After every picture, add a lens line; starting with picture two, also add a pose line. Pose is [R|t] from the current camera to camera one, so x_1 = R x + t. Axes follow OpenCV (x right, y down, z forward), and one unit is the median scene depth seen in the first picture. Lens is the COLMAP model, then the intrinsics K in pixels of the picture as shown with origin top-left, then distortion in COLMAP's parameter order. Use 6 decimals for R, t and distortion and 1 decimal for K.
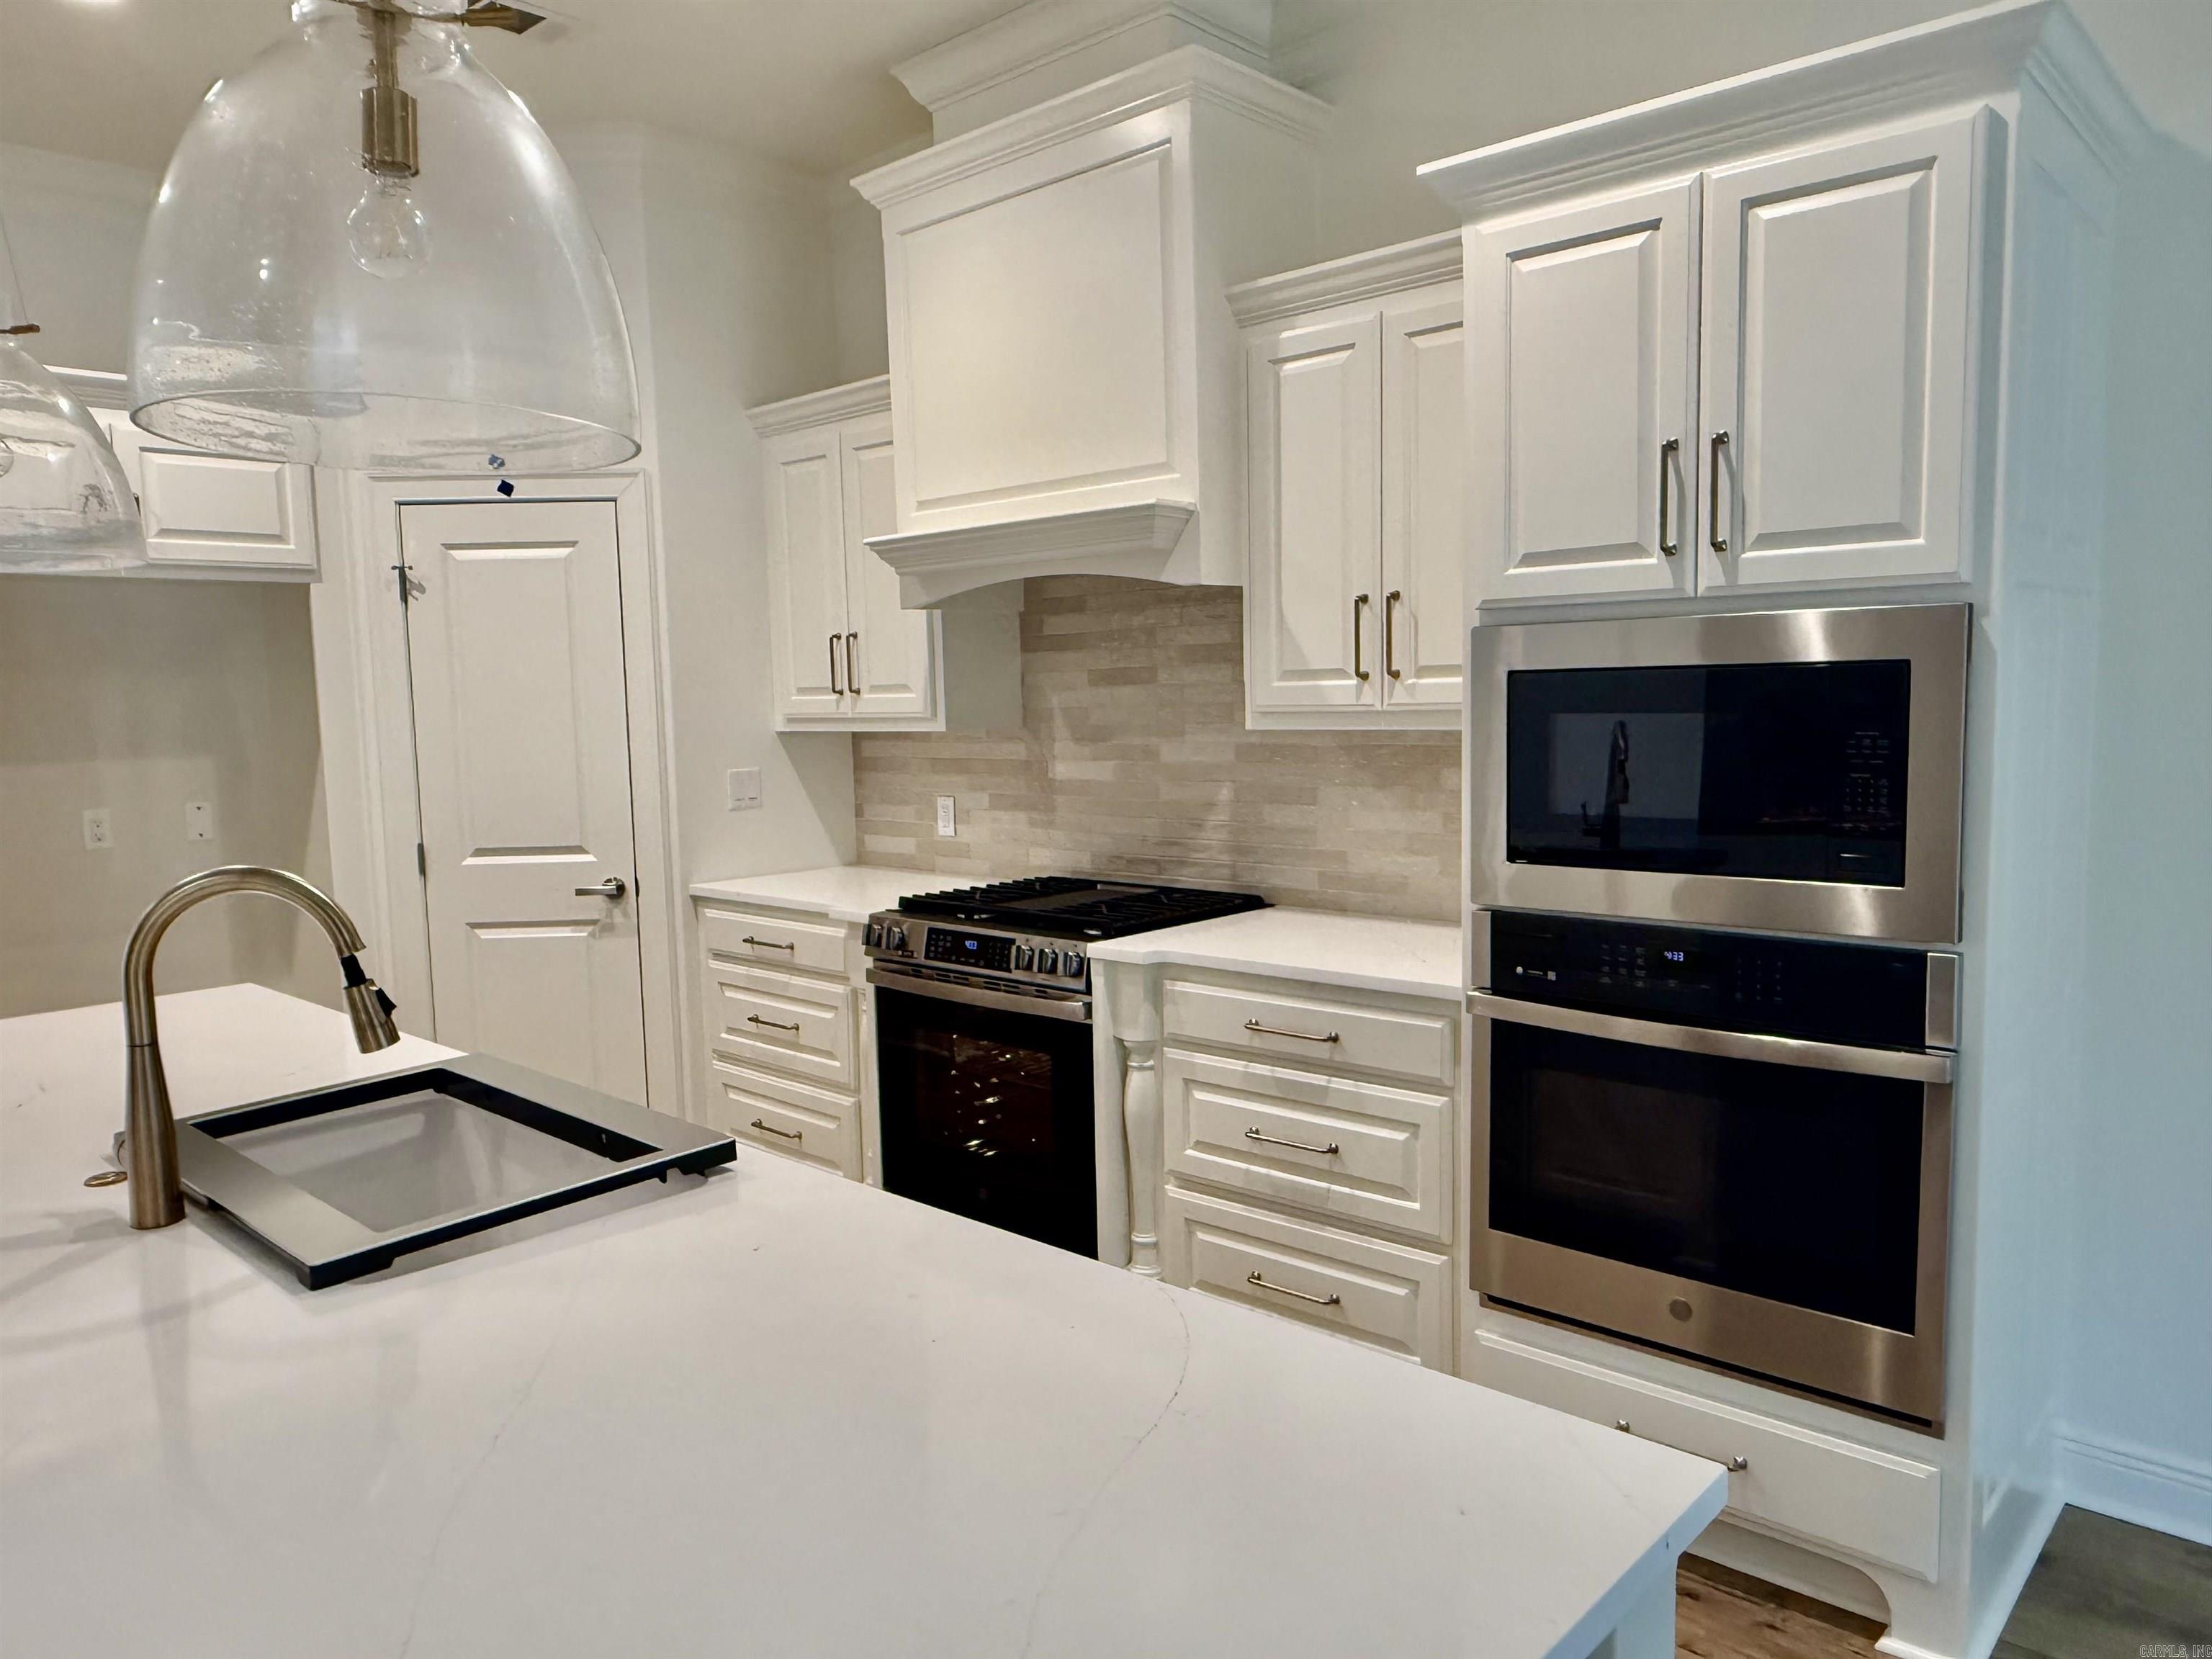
lens RADIAL K [[1509.5, 0, 1092.7], [0, 1509.5, 843.3], [0, 0, 1]] dist [0.003822, -0.005319]
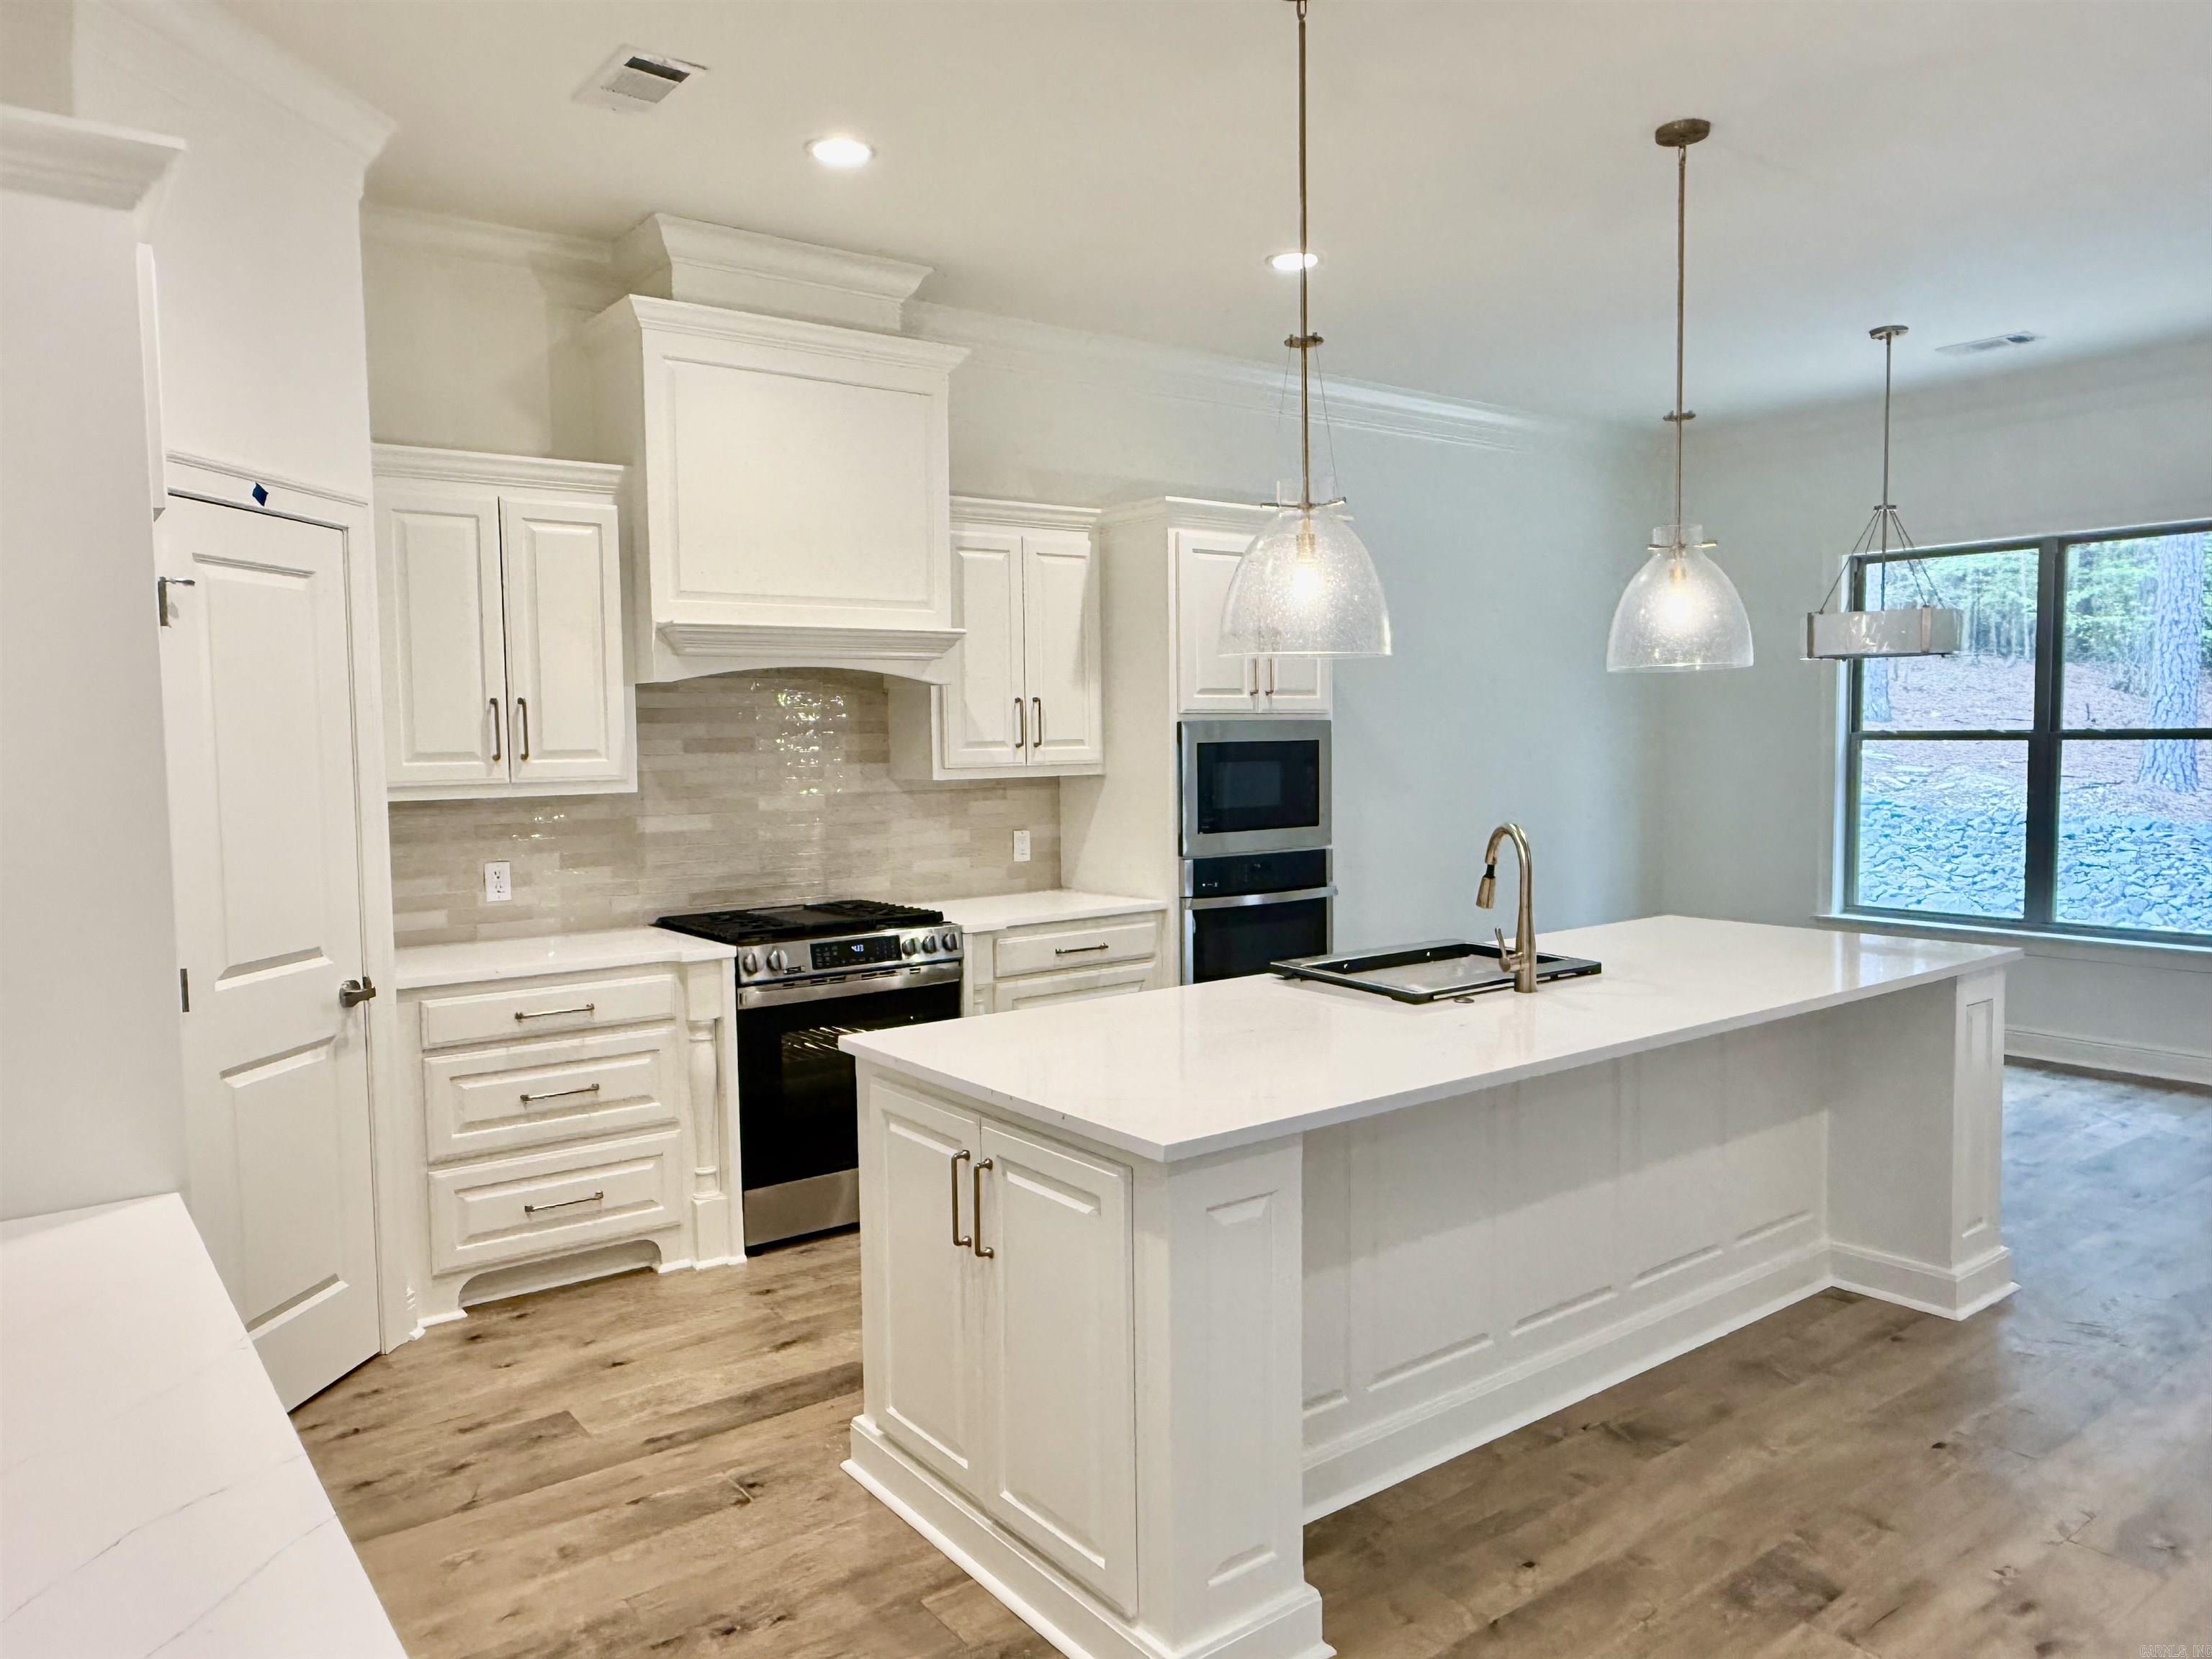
lens RADIAL K [[1509.5, 0, 1092.7], [0, 1509.5, 843.3], [0, 0, 1]] dist [0.003822, -0.005319]
pose [[0.177493, -0.052500, 0.982721, -1.150341], [0.108290, 0.993554, 0.033520, -0.038776], [-0.978146, 0.100469, 0.182035, 0.485474]]
